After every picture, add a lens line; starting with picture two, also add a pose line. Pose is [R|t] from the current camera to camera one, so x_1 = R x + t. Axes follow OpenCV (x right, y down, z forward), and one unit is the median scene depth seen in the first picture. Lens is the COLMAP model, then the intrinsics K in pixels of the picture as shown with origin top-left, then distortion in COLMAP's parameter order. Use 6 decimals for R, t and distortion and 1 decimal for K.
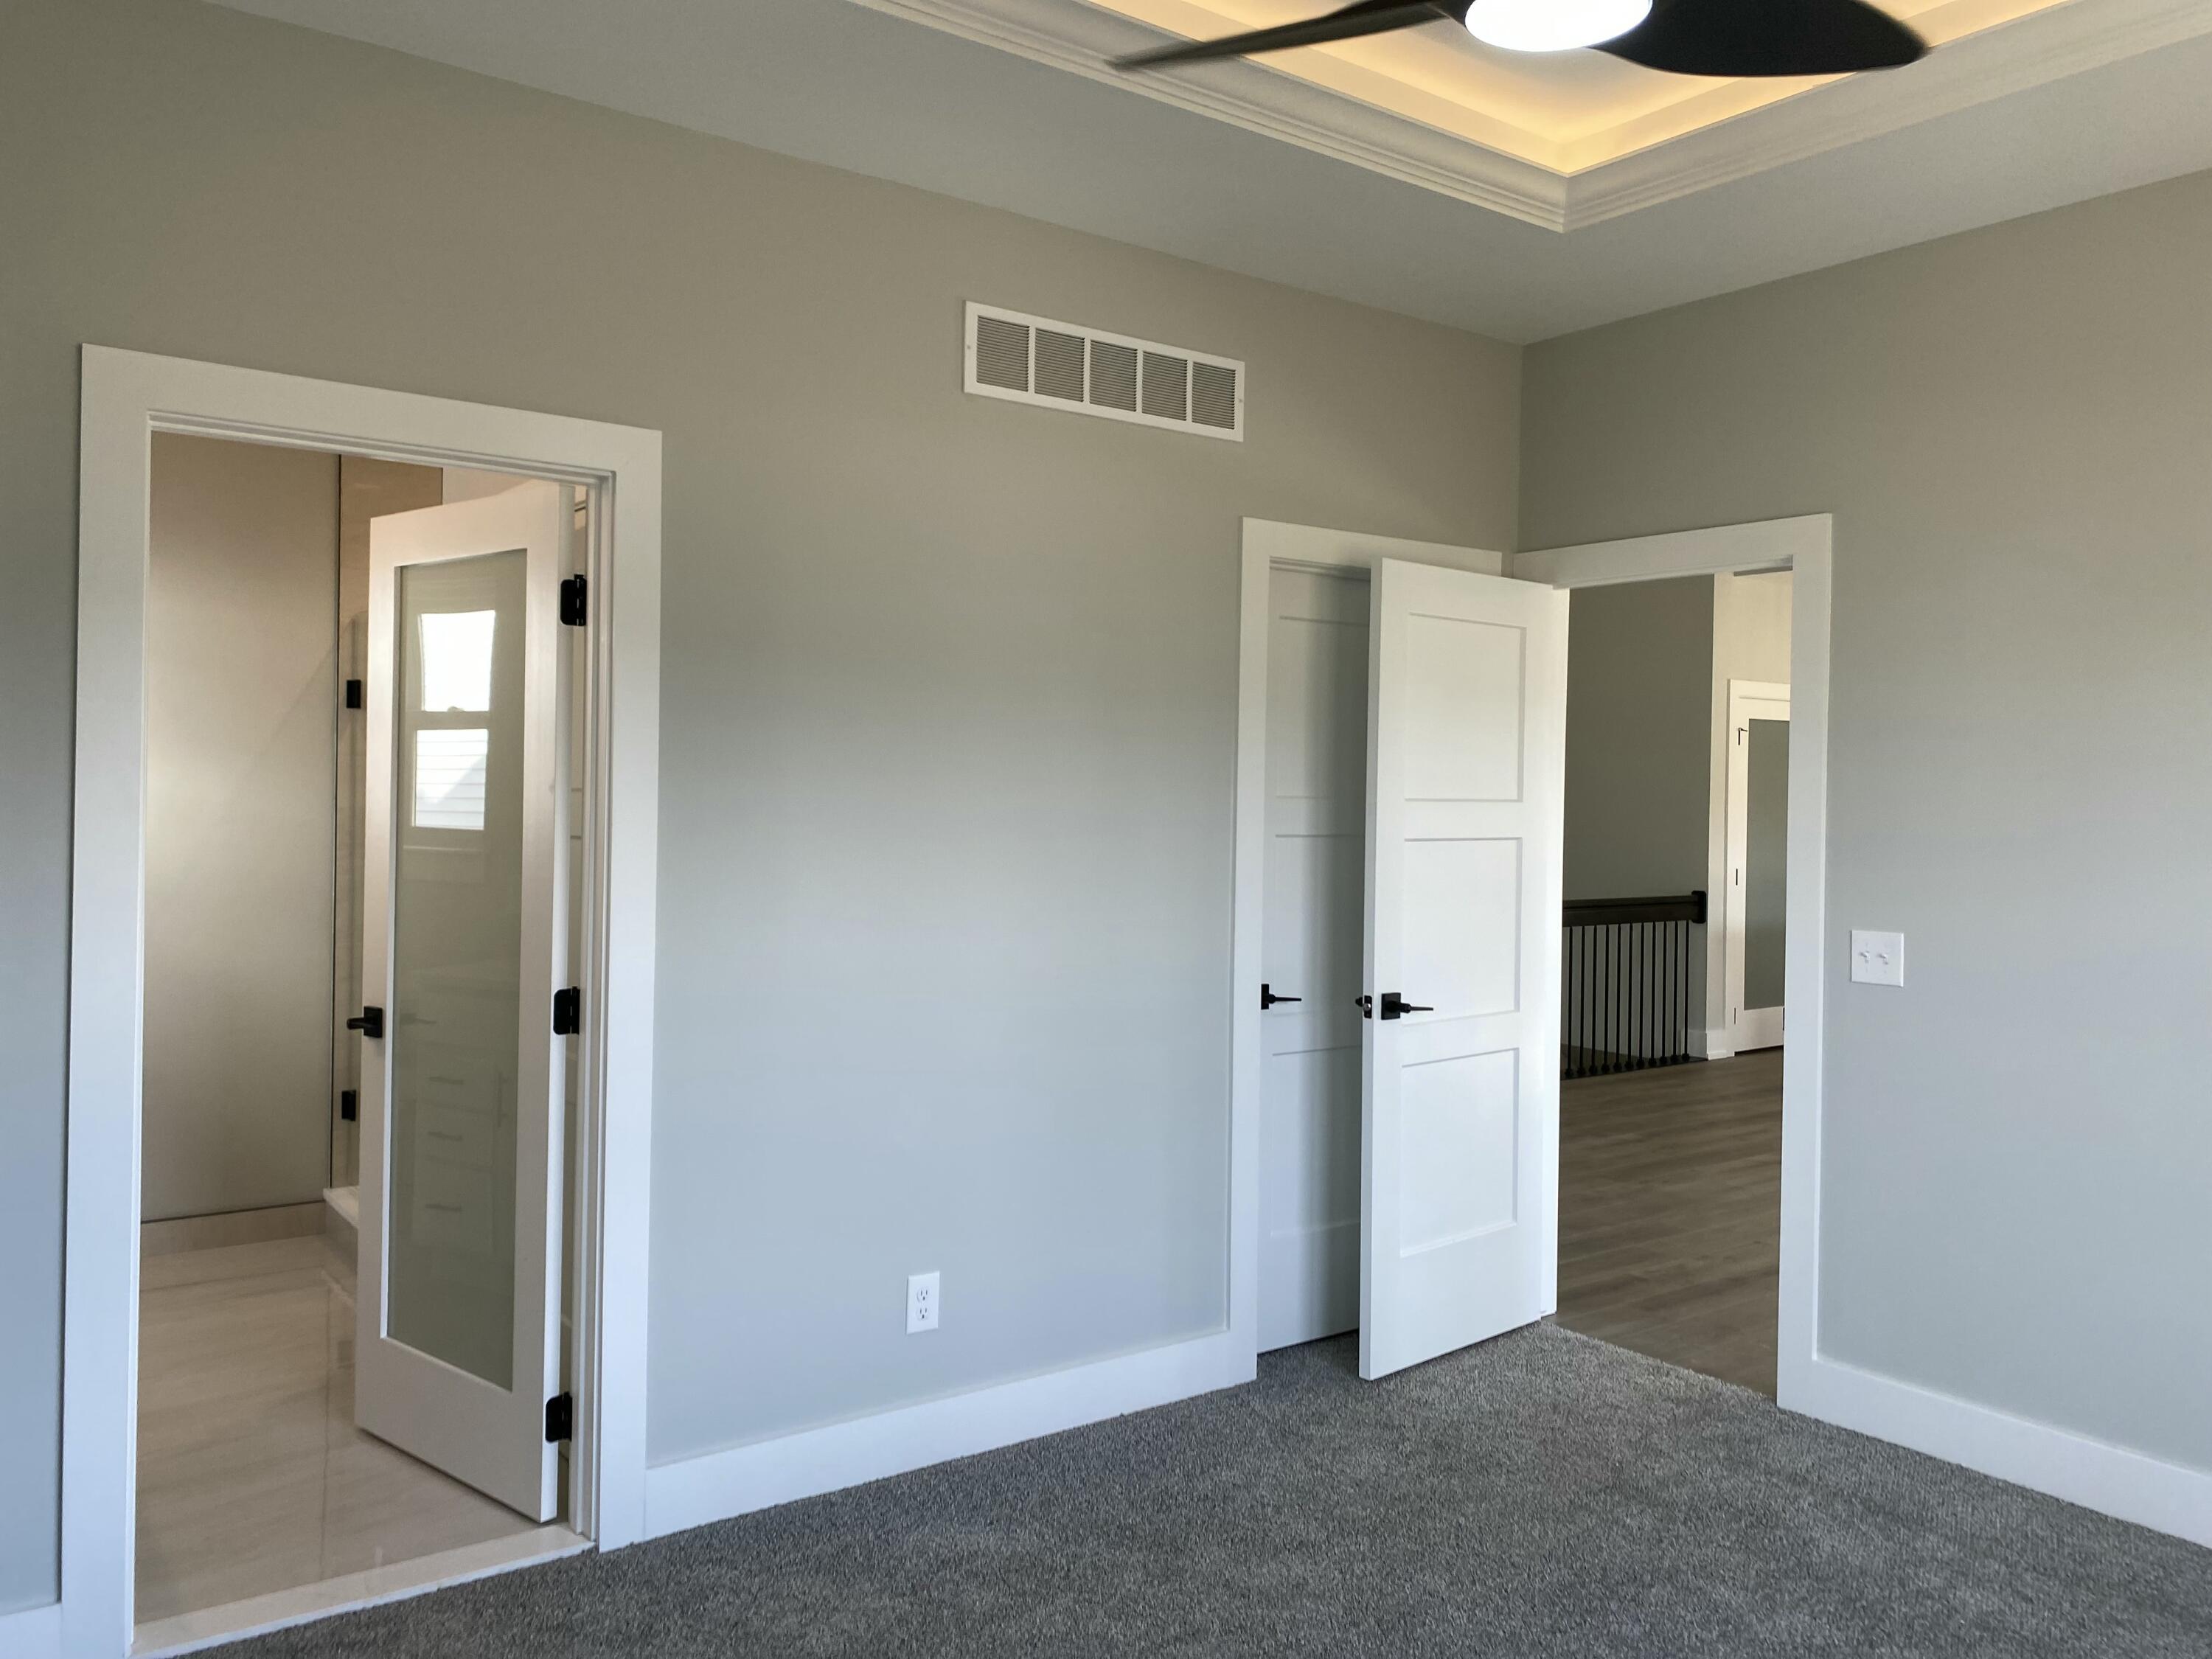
lens RADIAL K [[1683.7, 0, 1105.4], [0, 1683.7, 795.1], [0, 0, 1]] dist [-0.005839, -0.004748]
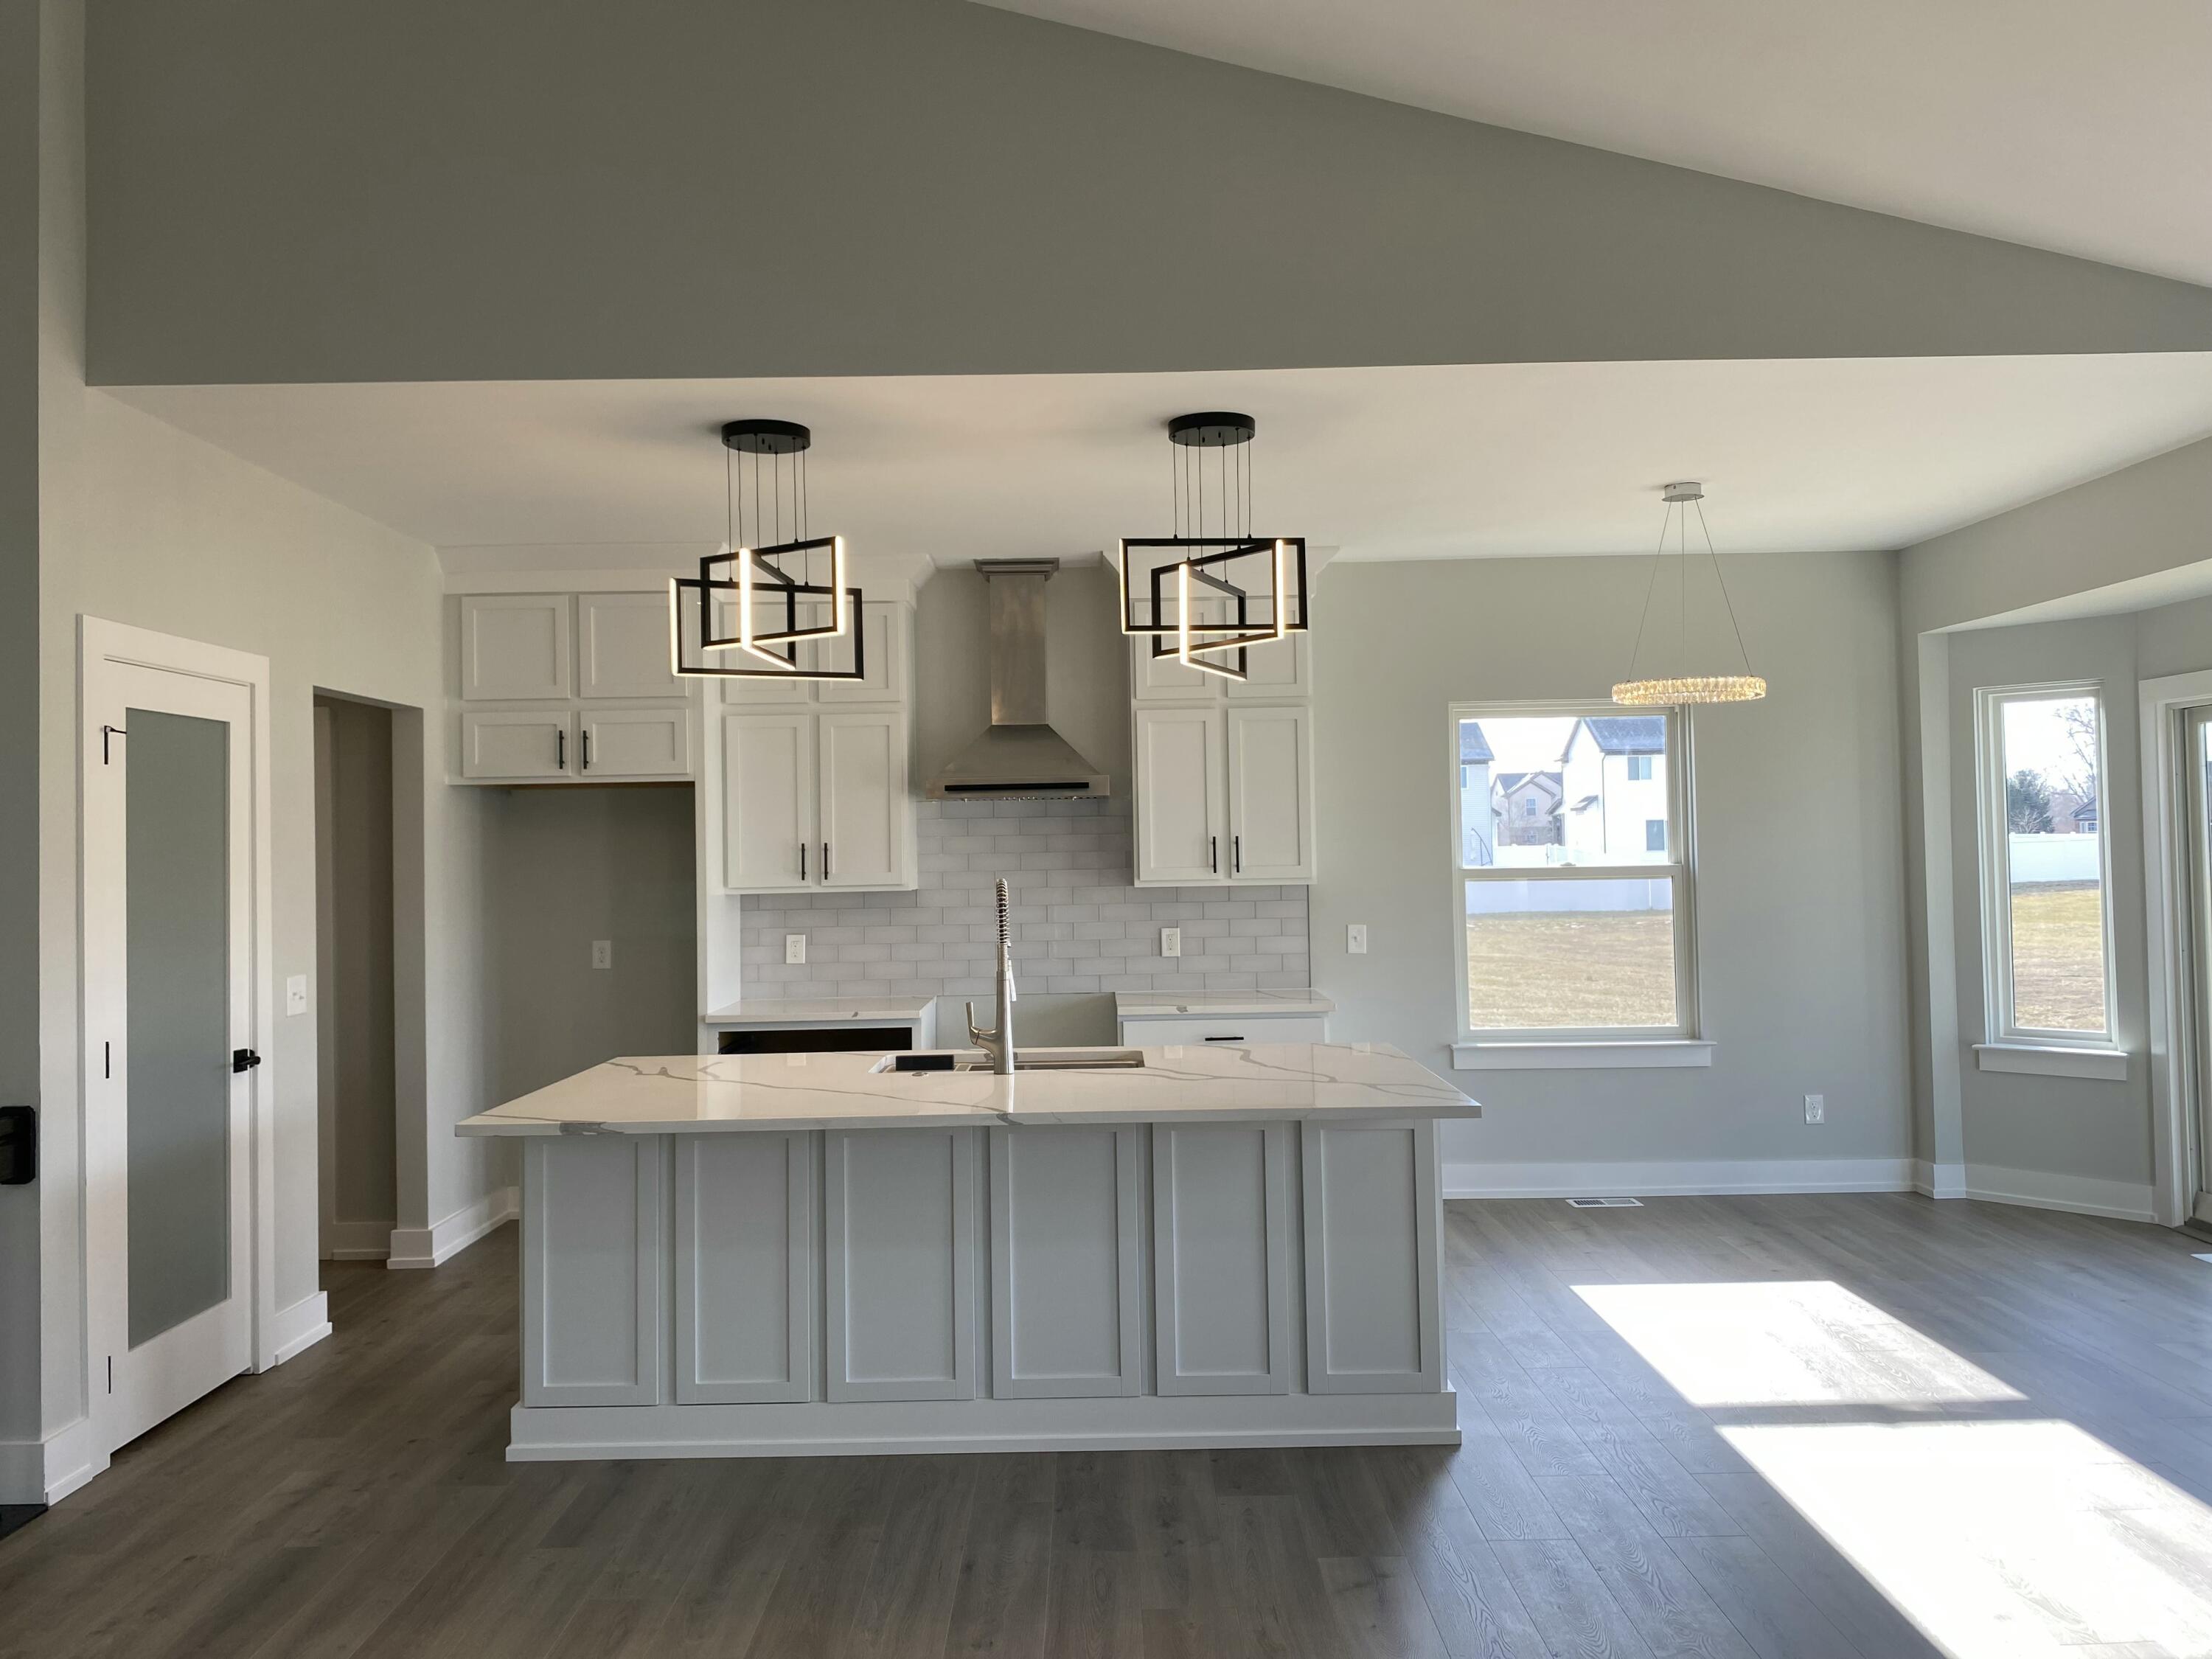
lens RADIAL K [[1683.7, 0, 1105.4], [0, 1683.7, 795.1], [0, 0, 1]] dist [-0.005839, -0.004748]
pose [[0.592337, -0.004566, 0.805677, 0.175147], [0.030712, 0.999385, -0.016915, -0.005826], [-0.805105, 0.034764, 0.592113, 0.524614]]
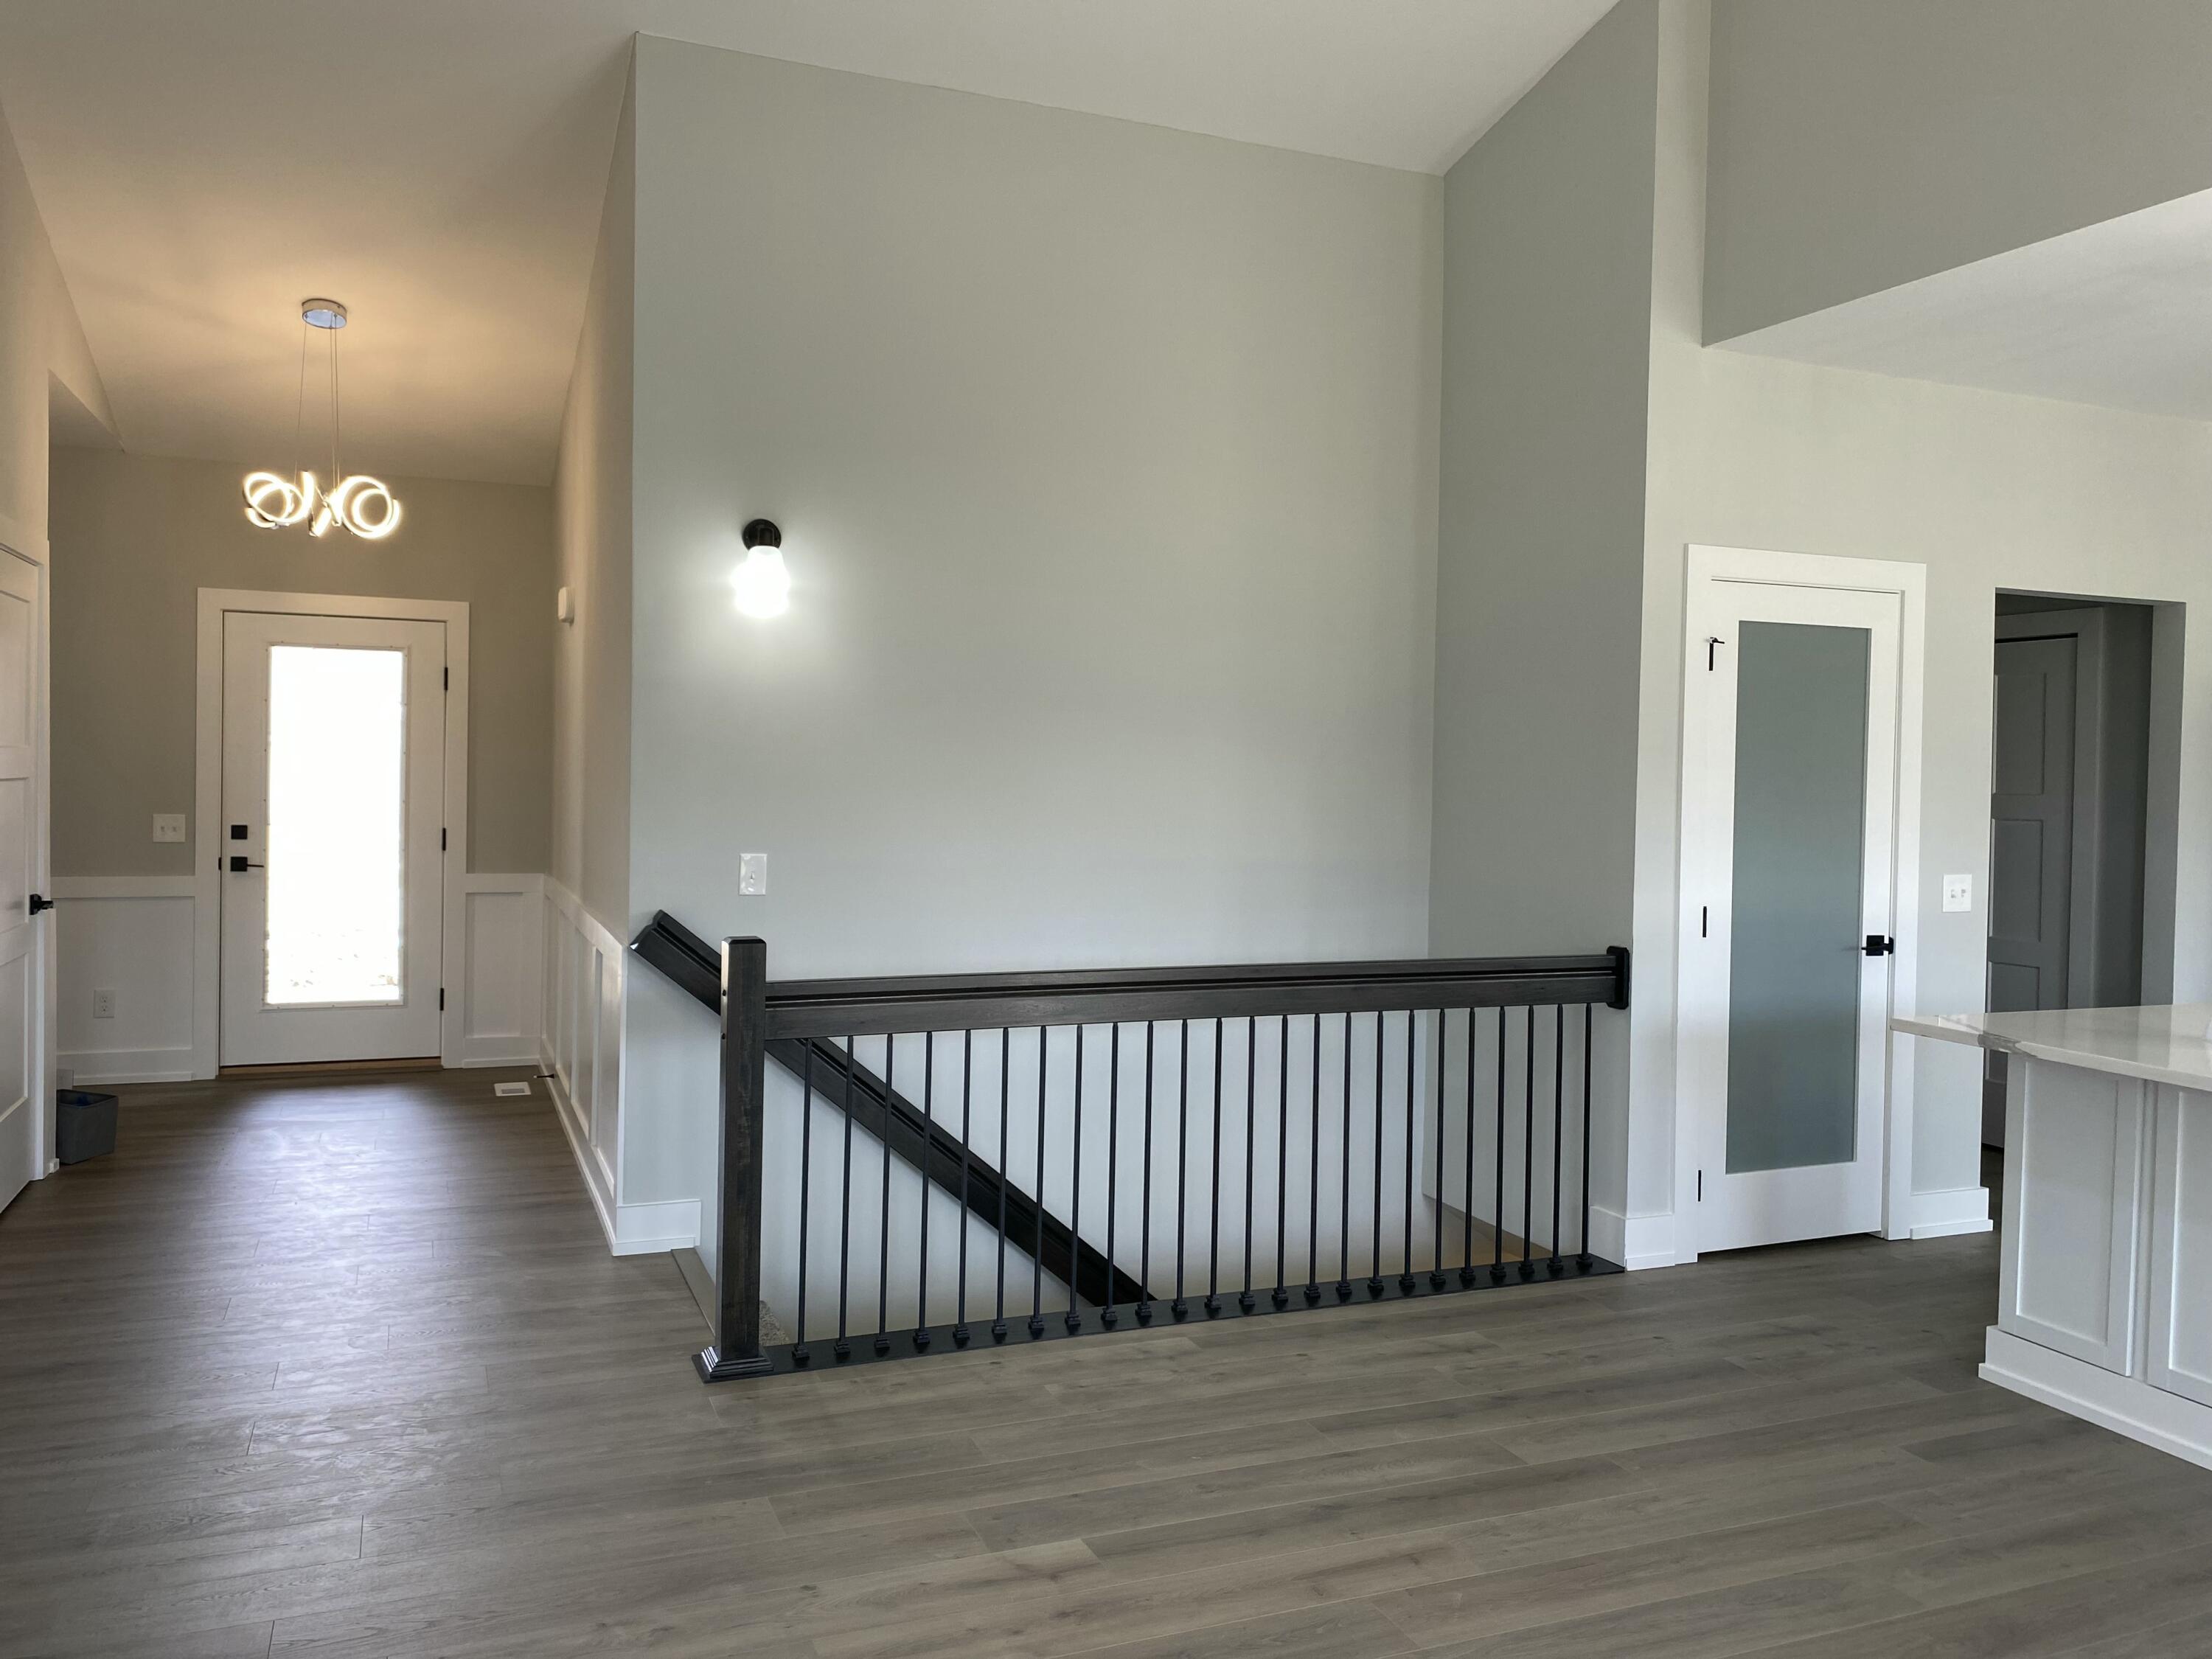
lens RADIAL K [[1683.7, 0, 1105.4], [0, 1683.7, 795.1], [0, 0, 1]] dist [-0.005839, -0.004748]
pose [[0.969930, 0.004791, -0.243336, 0.324106], [-0.001257, 0.999891, 0.014677, 0.001626], [0.243380, -0.013930, 0.969831, 0.448937]]
